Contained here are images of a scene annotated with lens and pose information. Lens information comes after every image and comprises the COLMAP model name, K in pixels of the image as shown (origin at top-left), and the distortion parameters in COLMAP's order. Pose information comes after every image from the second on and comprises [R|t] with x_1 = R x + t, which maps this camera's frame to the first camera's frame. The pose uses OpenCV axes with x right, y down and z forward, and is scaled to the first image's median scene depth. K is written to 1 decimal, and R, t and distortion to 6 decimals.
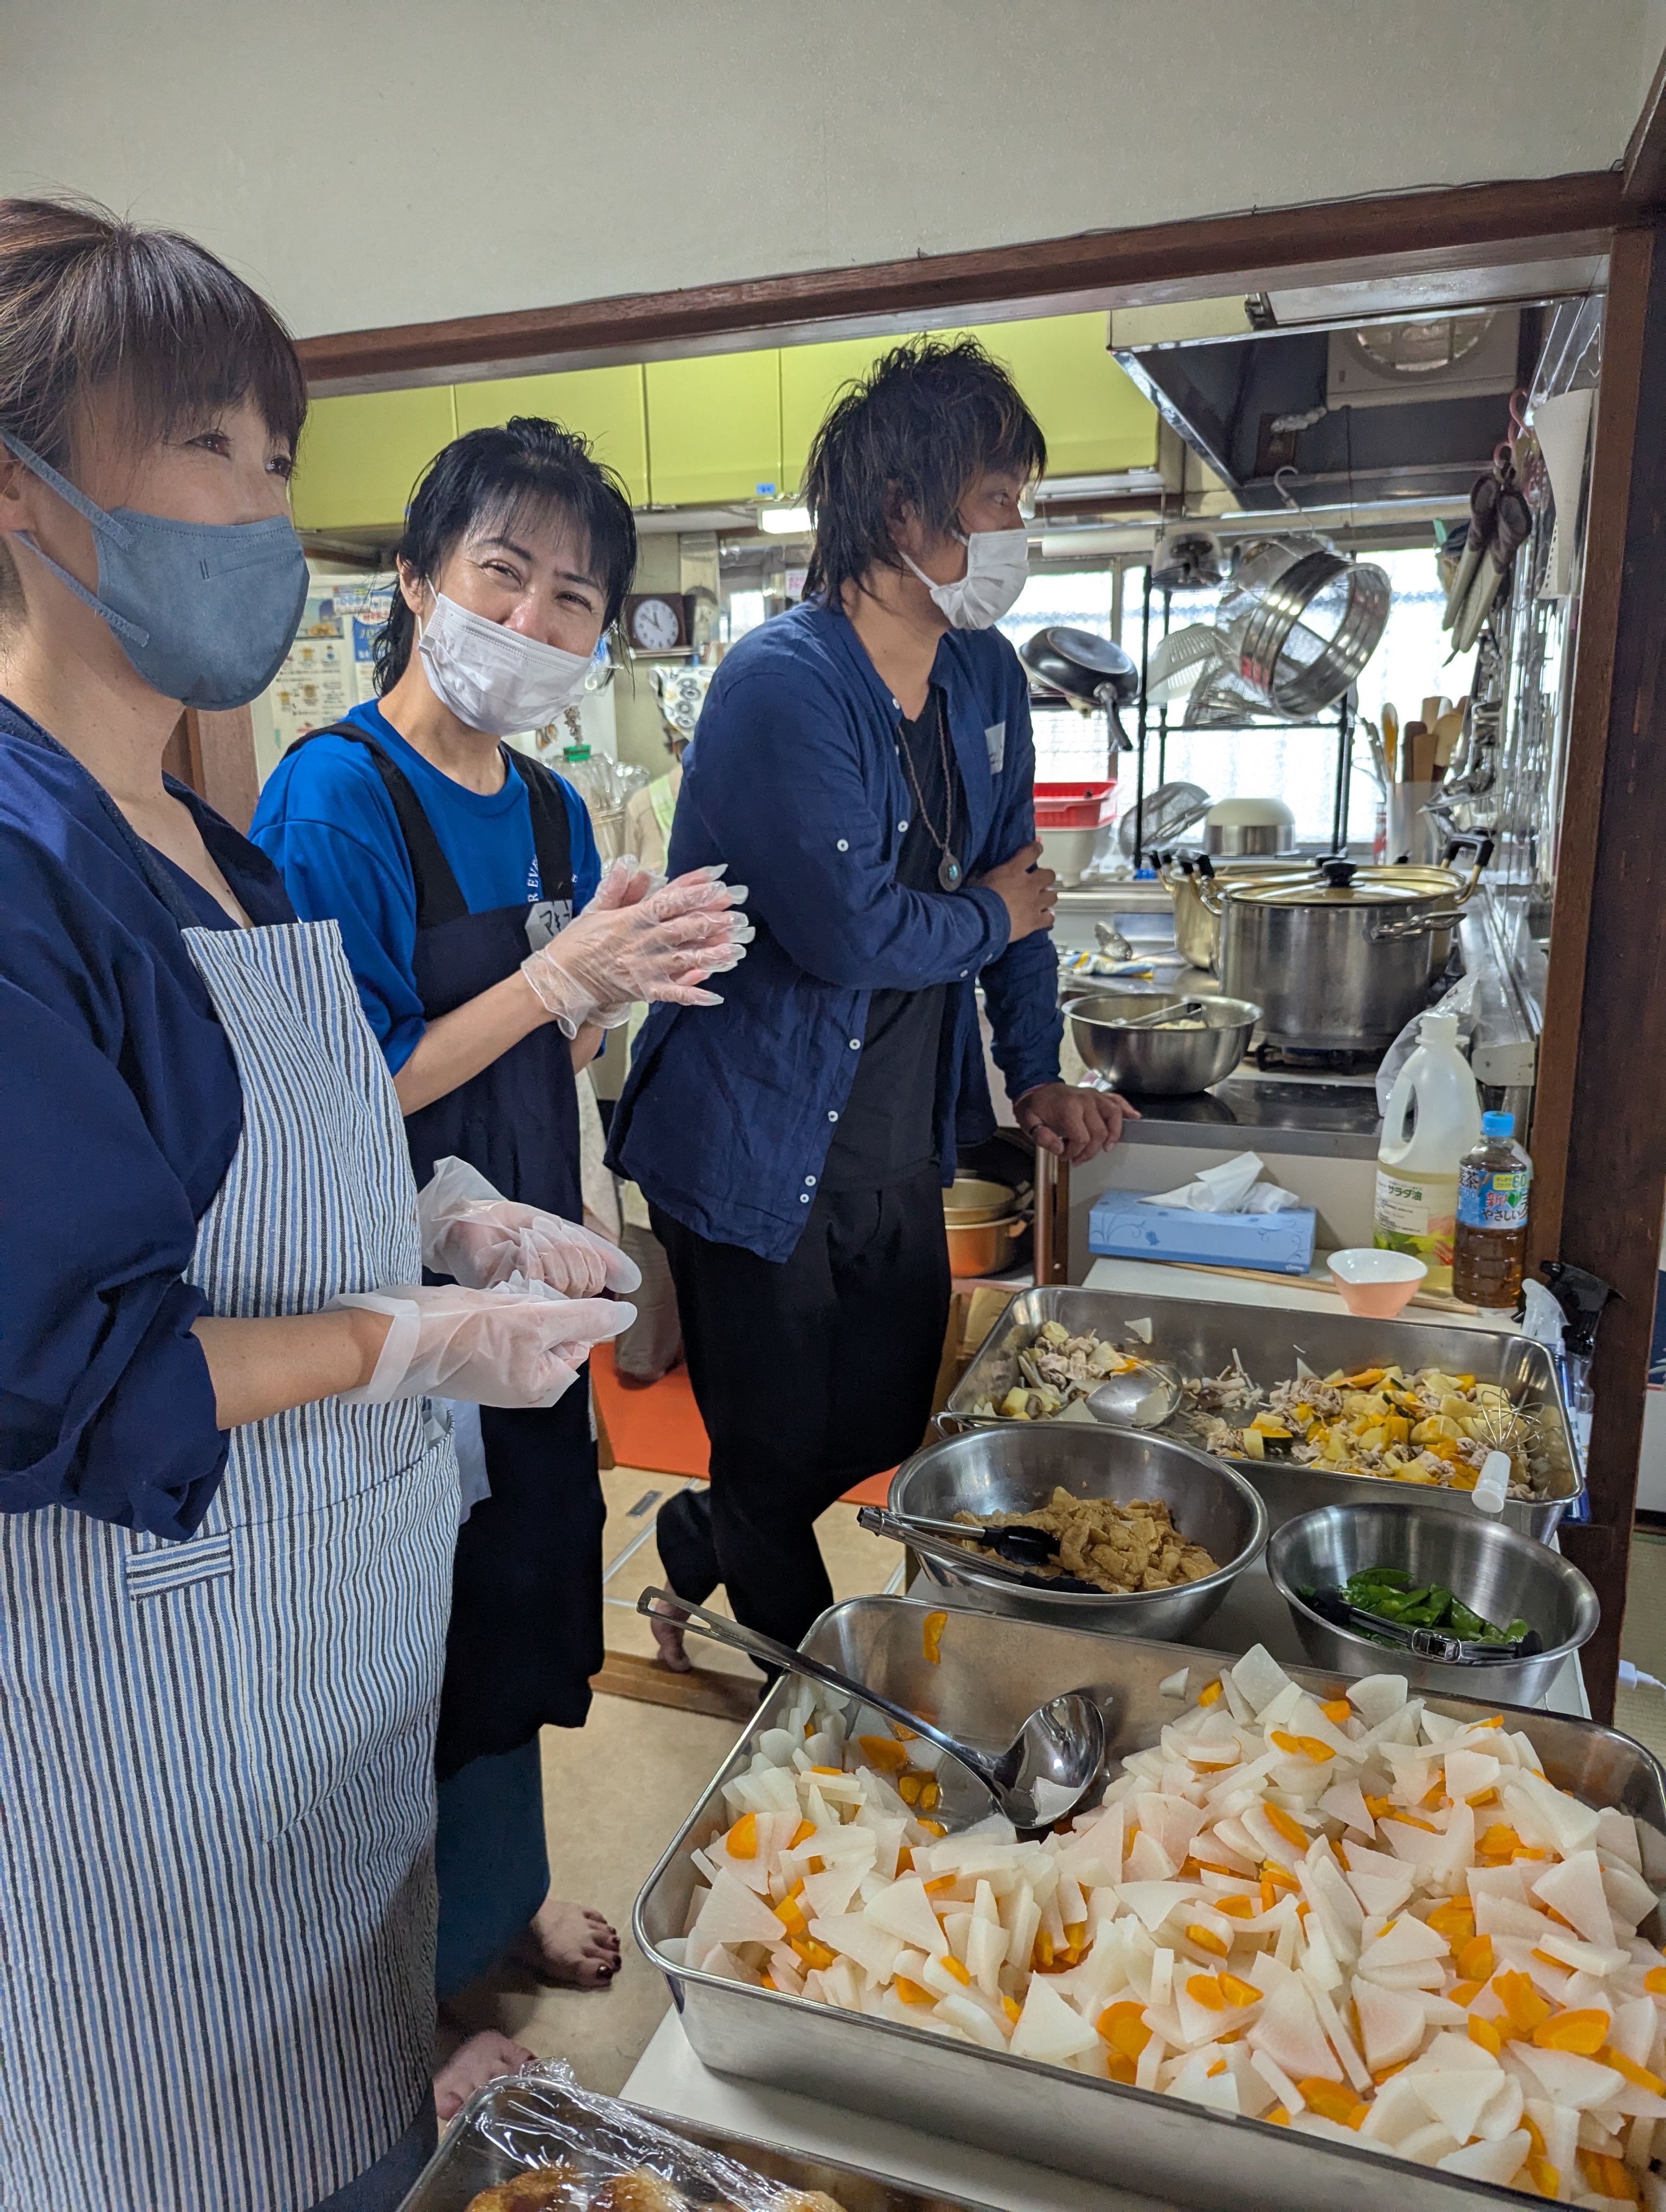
lens RADIAL K [[1604.4, 0, 833.0], [0, 1604.4, 1106.0], [0, 0, 1]] dist [0.001240, 0.001952]
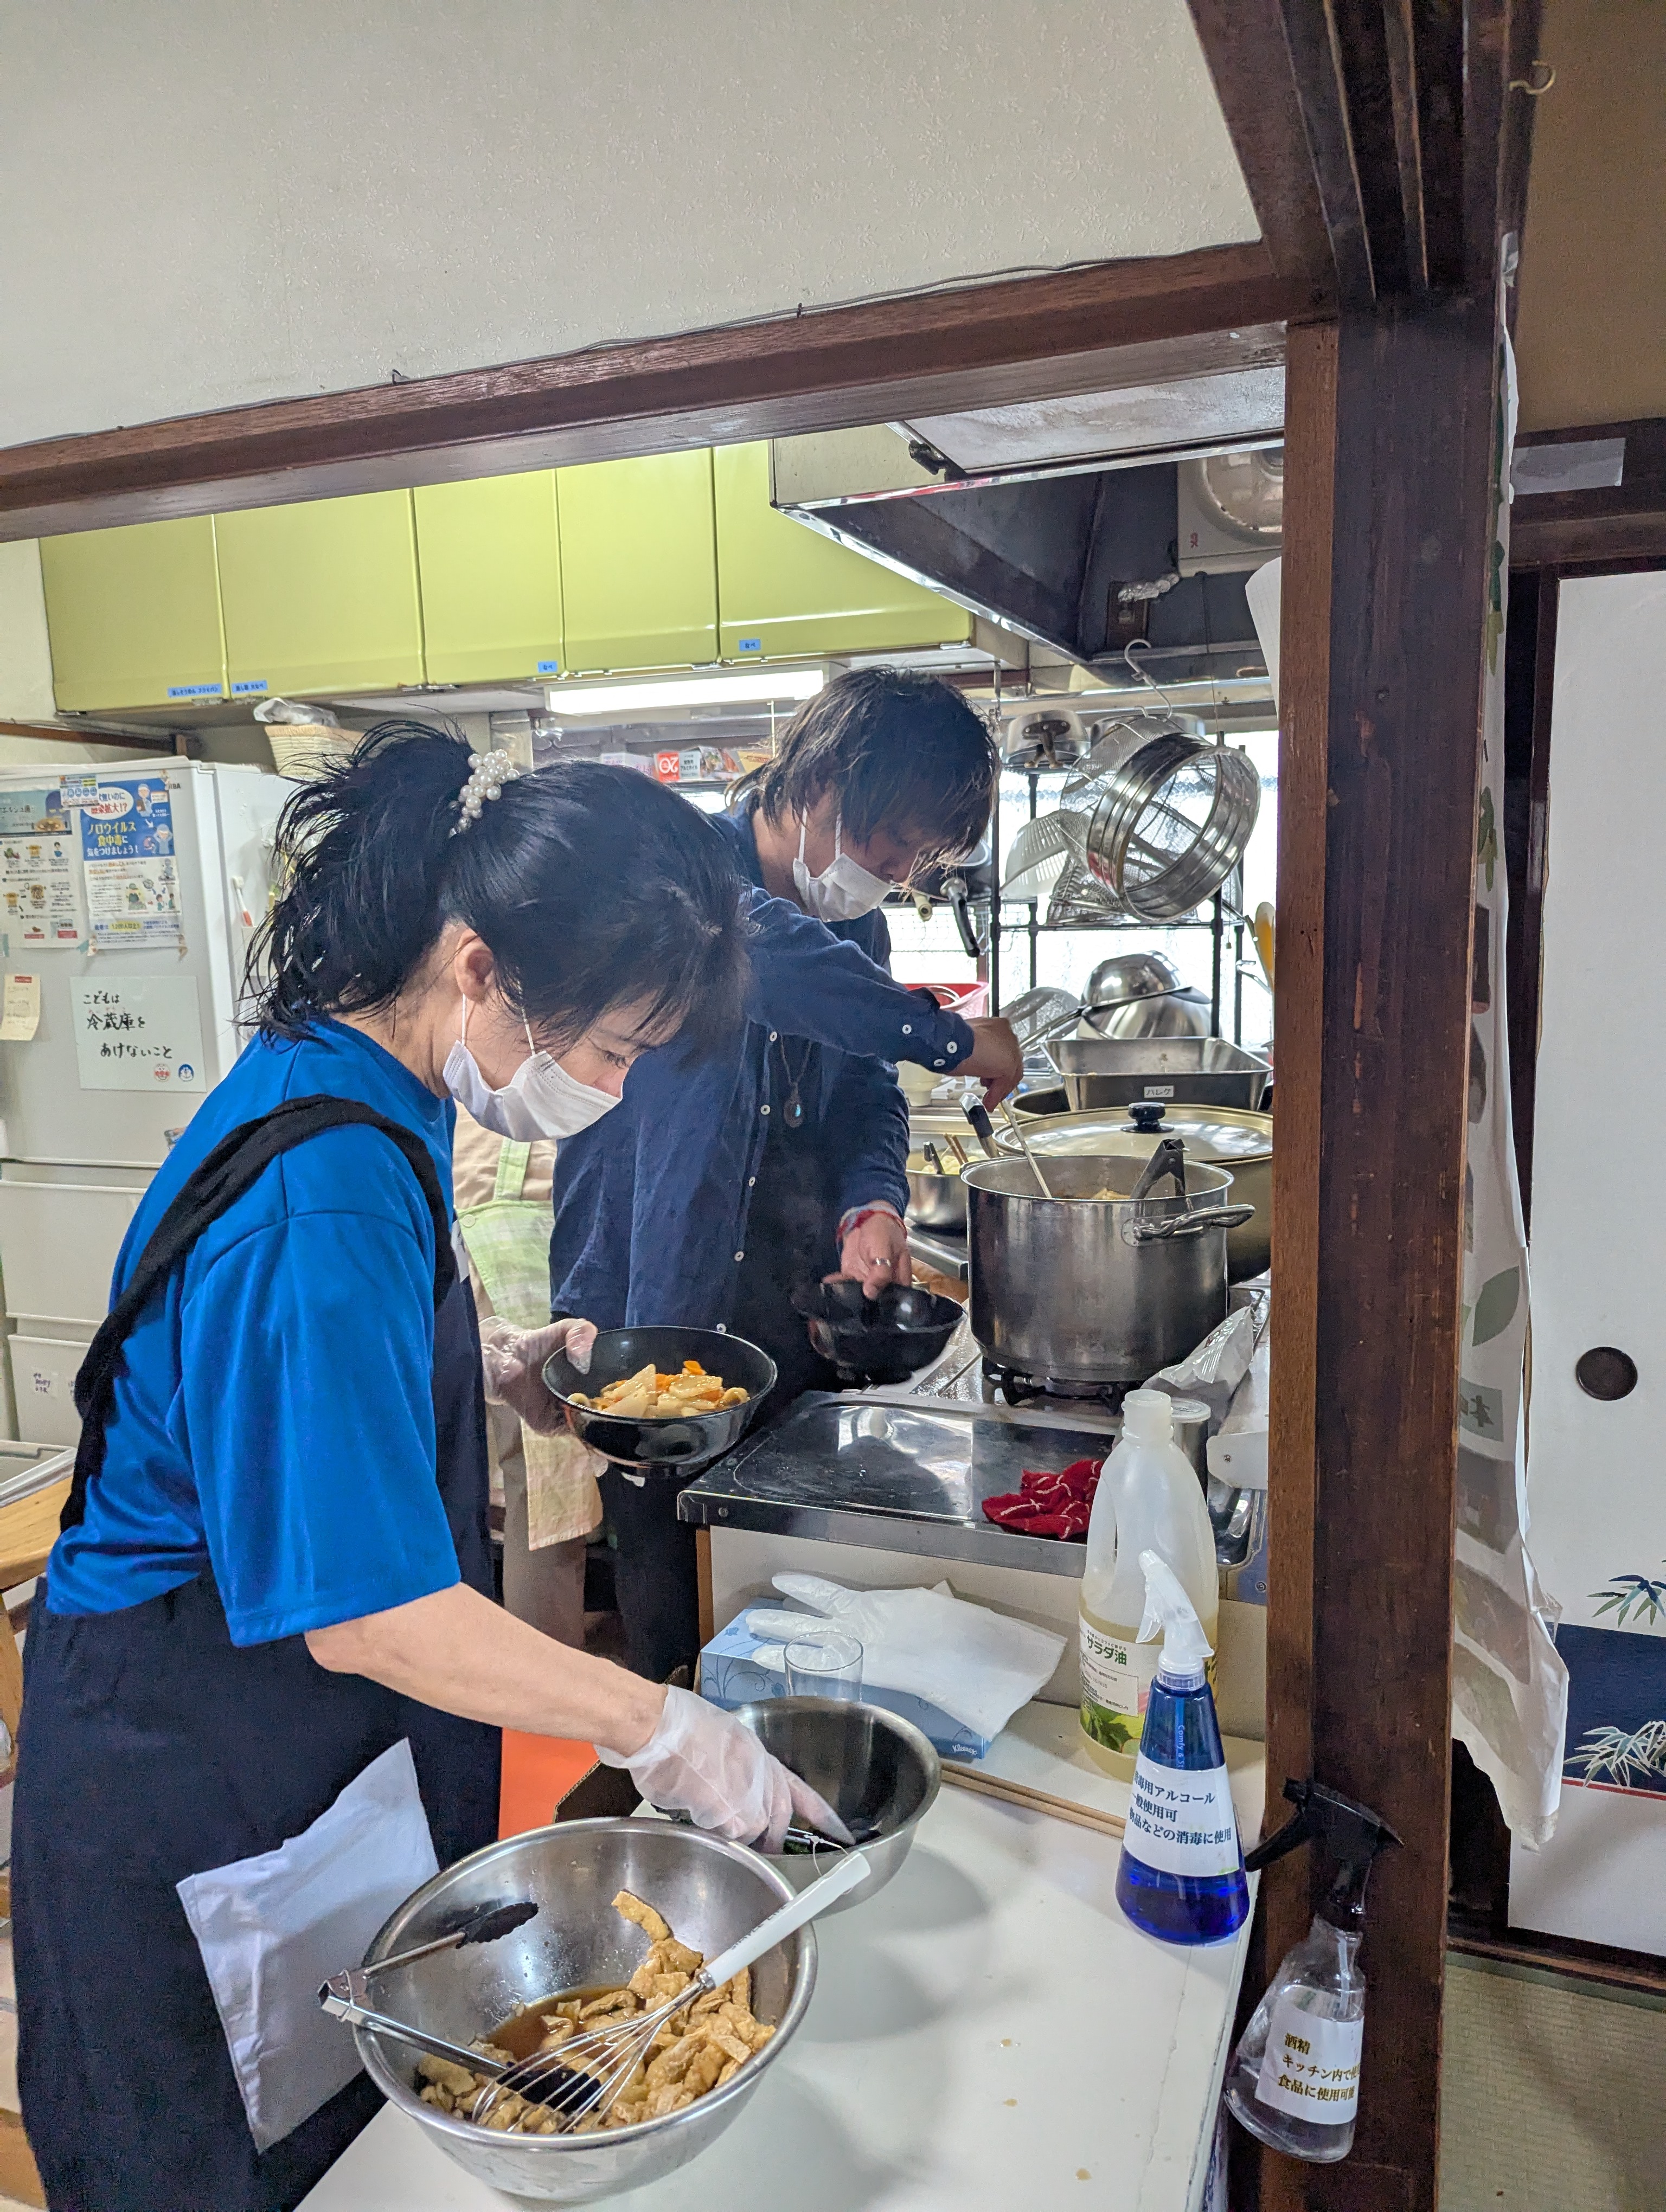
lens RADIAL K [[1625.9, 0, 833.0], [0, 1625.9, 1106.0], [0, 0, 1]] dist [-0.001530, 0.001150]
pose [[0.999912, -0.001790, -0.013138, 0.123674], [0.000517, 0.995356, -0.096257, -0.057463], [0.013249, 0.096242, 0.995270, 0.134250]]
